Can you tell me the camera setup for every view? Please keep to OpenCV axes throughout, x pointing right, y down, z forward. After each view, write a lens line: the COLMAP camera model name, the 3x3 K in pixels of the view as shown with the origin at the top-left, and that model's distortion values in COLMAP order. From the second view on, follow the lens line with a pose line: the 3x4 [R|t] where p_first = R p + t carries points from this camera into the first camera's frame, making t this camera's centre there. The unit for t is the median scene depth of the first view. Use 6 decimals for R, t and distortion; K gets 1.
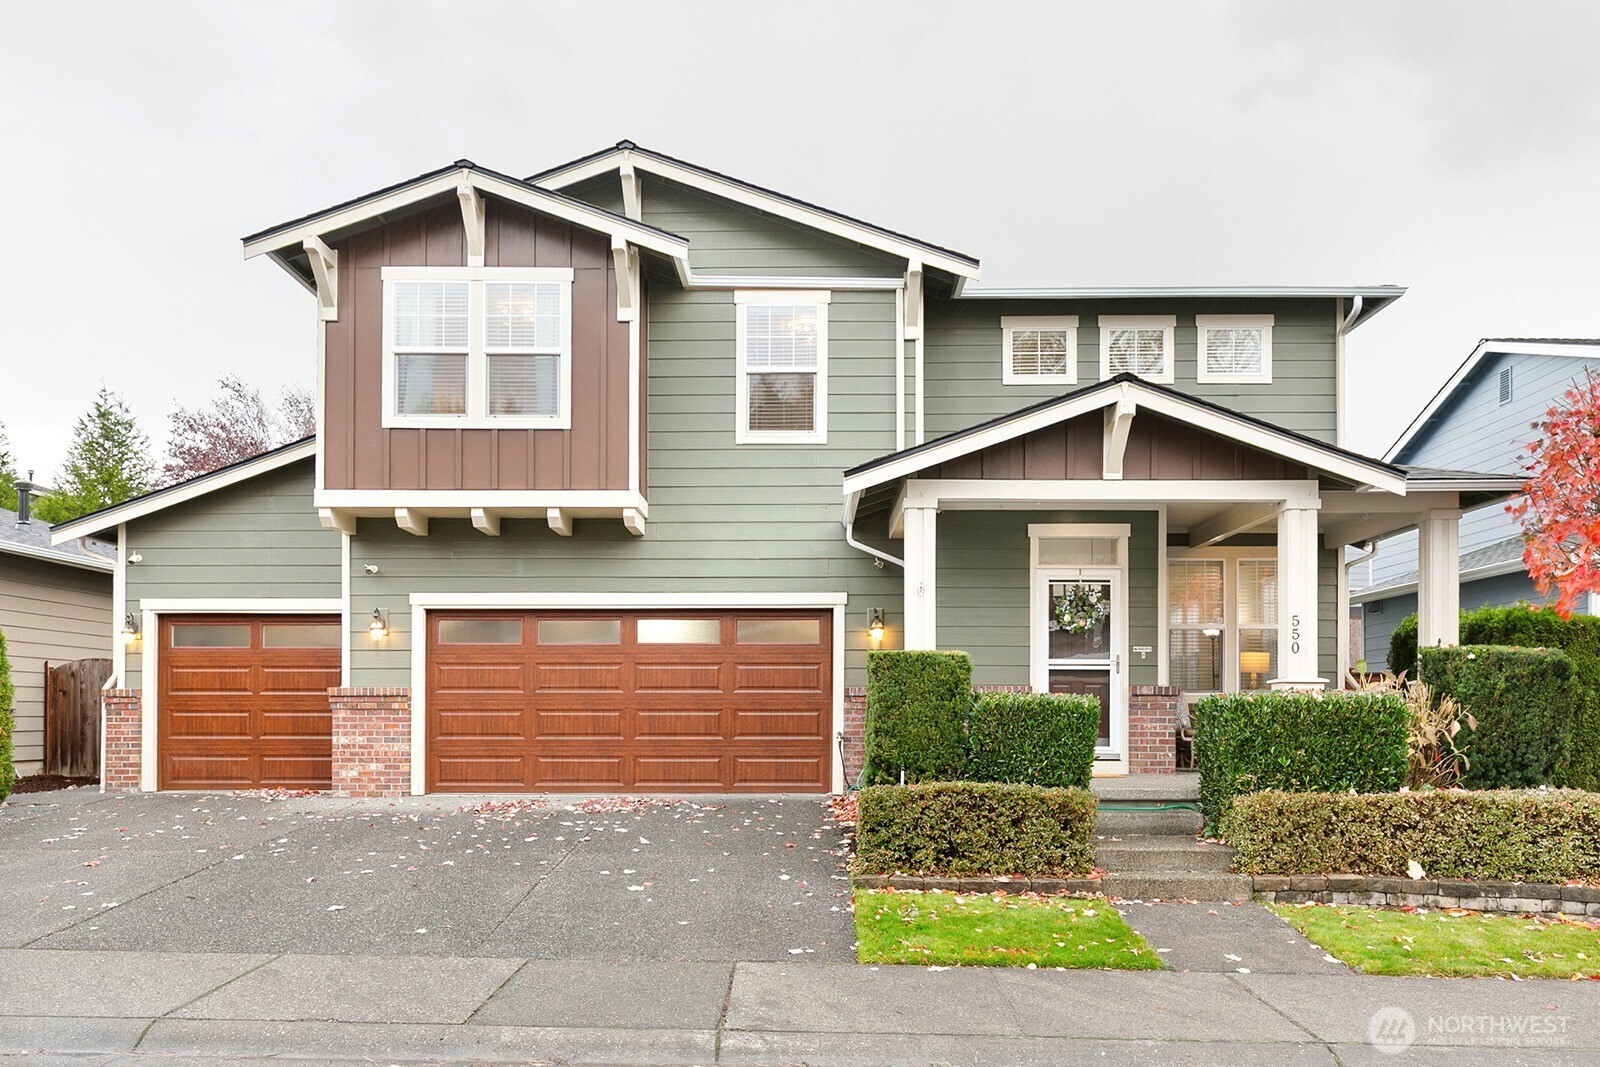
lens RADIAL K [[834.8, 0, 799.9], [0, 834.8, 510.9], [0, 0, 1]] dist [0.004607, 0.000608]
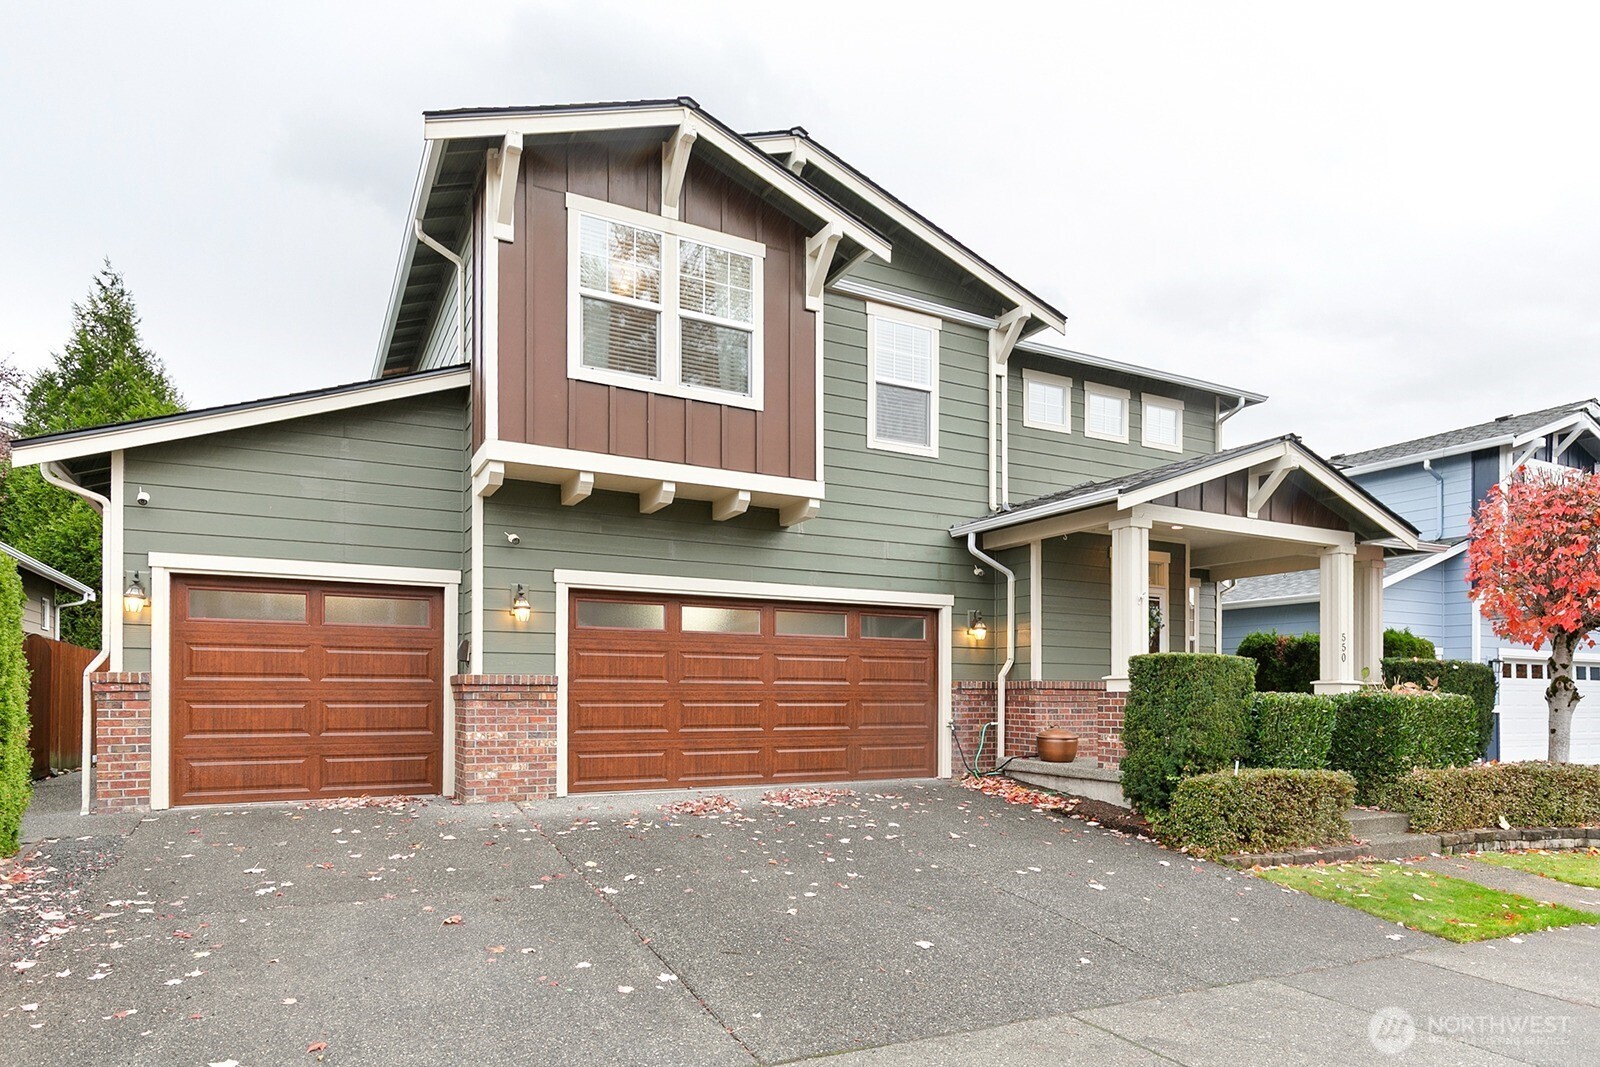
lens RADIAL K [[719.5, 0, 798.1], [0, 719.5, 537.1], [0, 0, 1]] dist [0.010492, -0.000041]
pose [[0.927831, 0.084016, 0.363416, -0.507257], [-0.091527, 0.995797, 0.003464, 0.038590], [-0.361598, -0.036477, 0.931620, 0.198616]]
